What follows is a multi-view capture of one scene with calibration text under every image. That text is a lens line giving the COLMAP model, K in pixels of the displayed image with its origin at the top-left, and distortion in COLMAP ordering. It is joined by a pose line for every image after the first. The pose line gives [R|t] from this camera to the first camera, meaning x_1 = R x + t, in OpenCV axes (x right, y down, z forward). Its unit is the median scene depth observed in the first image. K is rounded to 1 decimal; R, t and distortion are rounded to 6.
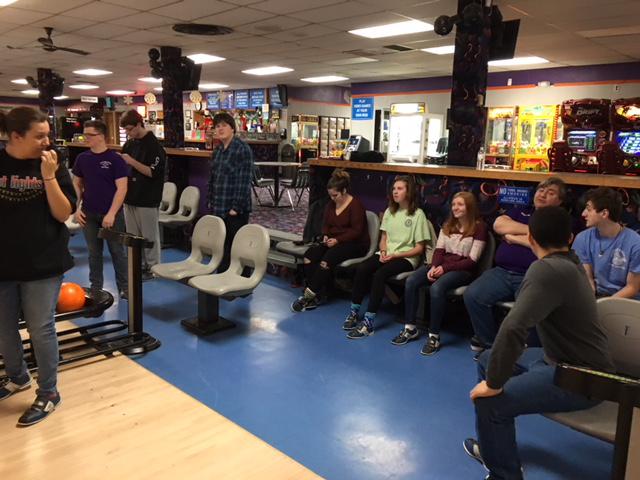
lens RADIAL K [[535.8, 0, 320.0], [0, 535.8, 240.0], [0, 0, 1]] dist [0.097423, -0.128911]
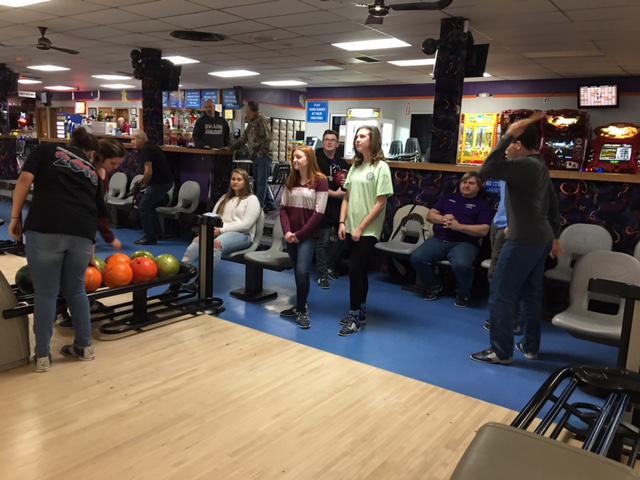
lens RADIAL K [[535.8, 0, 320.0], [0, 535.8, 240.0], [0, 0, 1]] dist [0.097423, -0.128911]
pose [[0.990686, -0.006260, 0.136023, -0.089273], [0.006699, 0.999974, -0.002773, 0.016854], [-0.136003, 0.003658, 0.990702, -0.074922]]
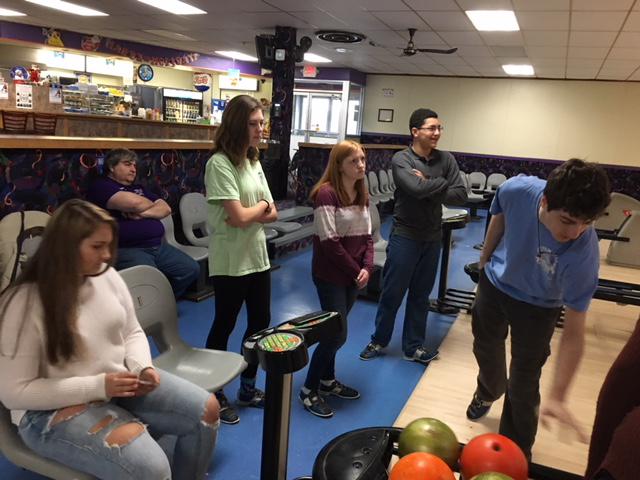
lens RADIAL K [[535.8, 0, 320.0], [0, 535.8, 240.0], [0, 0, 1]] dist [0.097423, -0.128911]
pose [[-0.397708, -0.232416, 0.887587, -0.275201], [0.086624, 0.953552, 0.288503, -0.080742], [-0.913414, 0.191627, -0.359103, 0.412995]]
